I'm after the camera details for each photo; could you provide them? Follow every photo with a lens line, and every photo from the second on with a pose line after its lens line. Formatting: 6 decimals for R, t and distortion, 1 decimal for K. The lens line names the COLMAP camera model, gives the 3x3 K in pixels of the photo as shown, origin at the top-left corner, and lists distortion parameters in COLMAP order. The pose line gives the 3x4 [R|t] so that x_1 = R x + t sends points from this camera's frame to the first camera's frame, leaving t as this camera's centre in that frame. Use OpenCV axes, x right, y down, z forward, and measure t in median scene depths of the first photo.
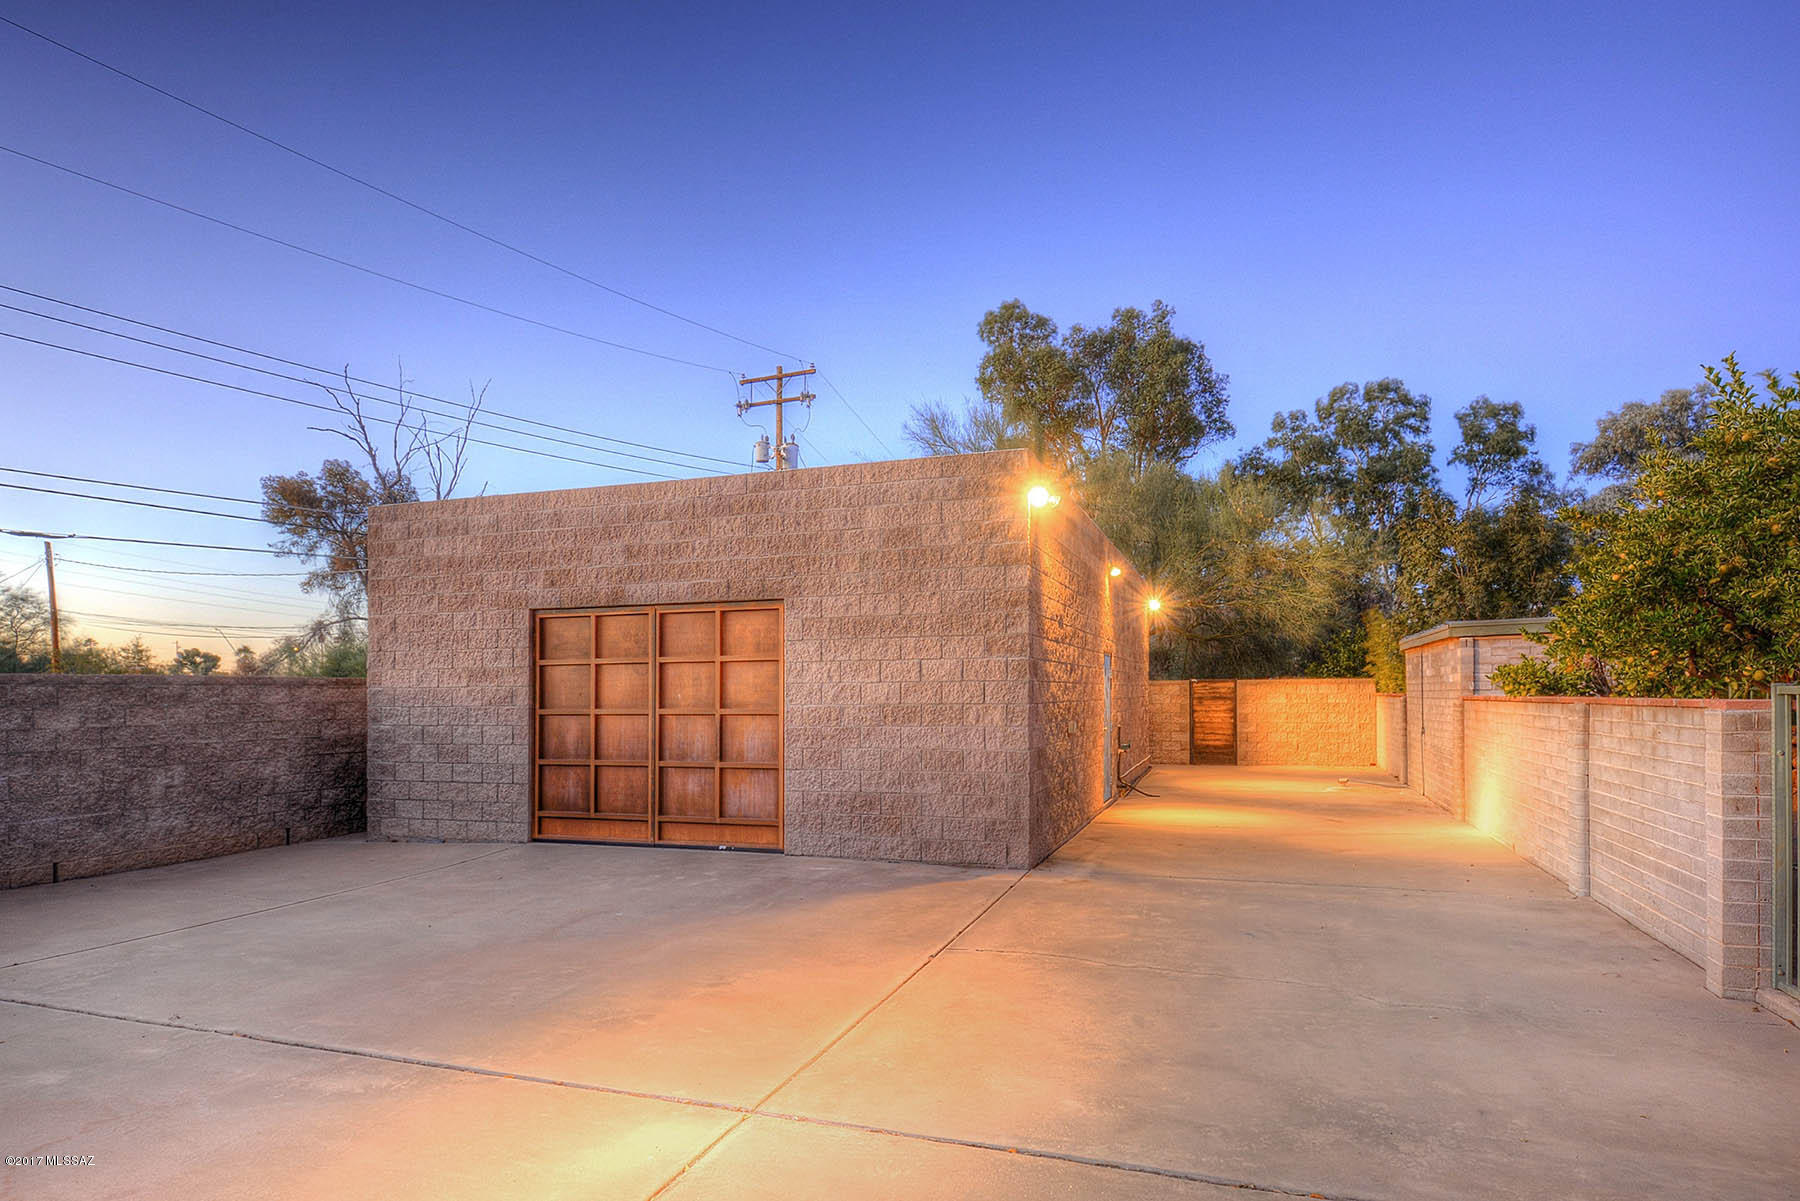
lens RADIAL K [[973.5, 0, 909.2], [0, 973.5, 692.7], [0, 0, 1]] dist [-0.001877, -0.003094]
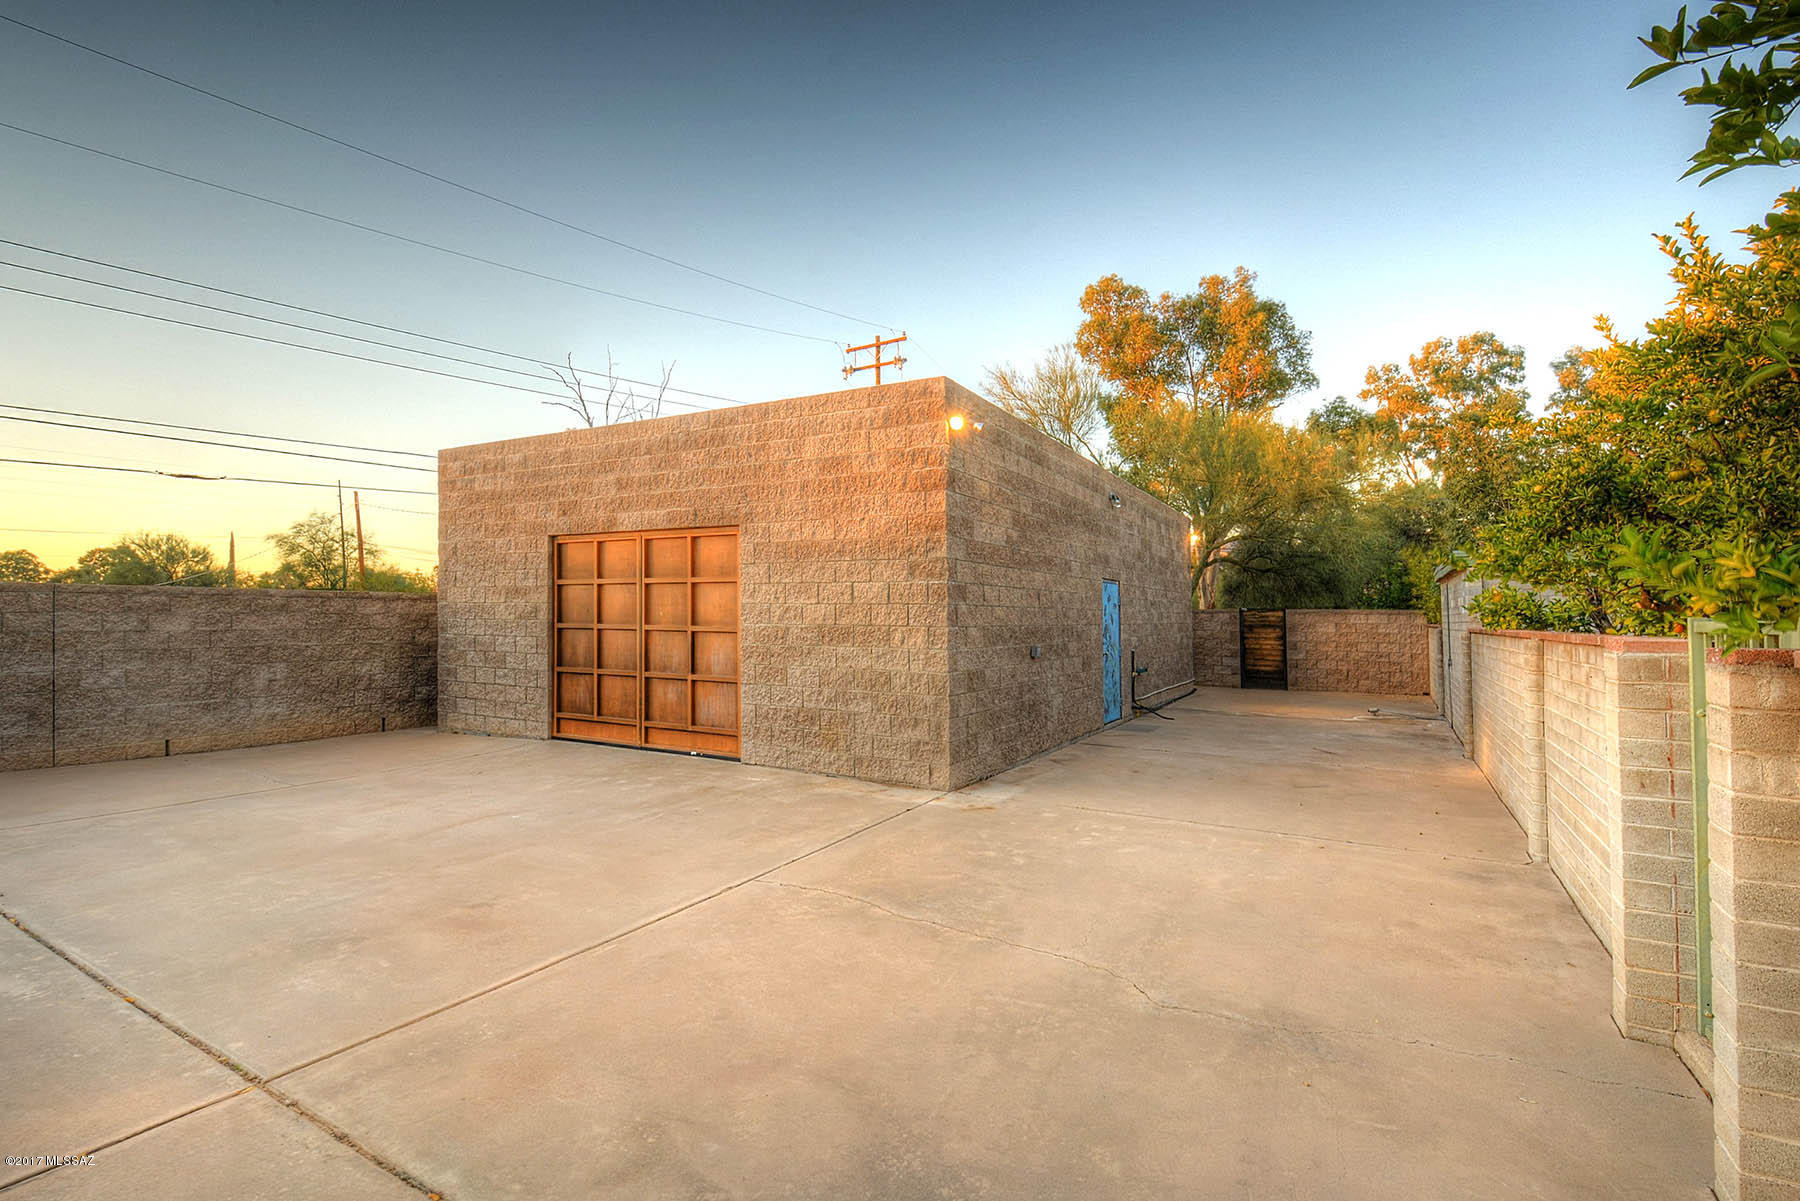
lens RADIAL K [[817.8, 0, 894.2], [0, 817.8, 587.6], [0, 0, 1]] dist [-0.007017, -0.000964]
pose [[0.984104, 0.012075, -0.177180, 0.180683], [-0.018038, 0.999322, -0.032083, -0.000985], [0.176673, 0.034769, 0.983655, 0.127039]]
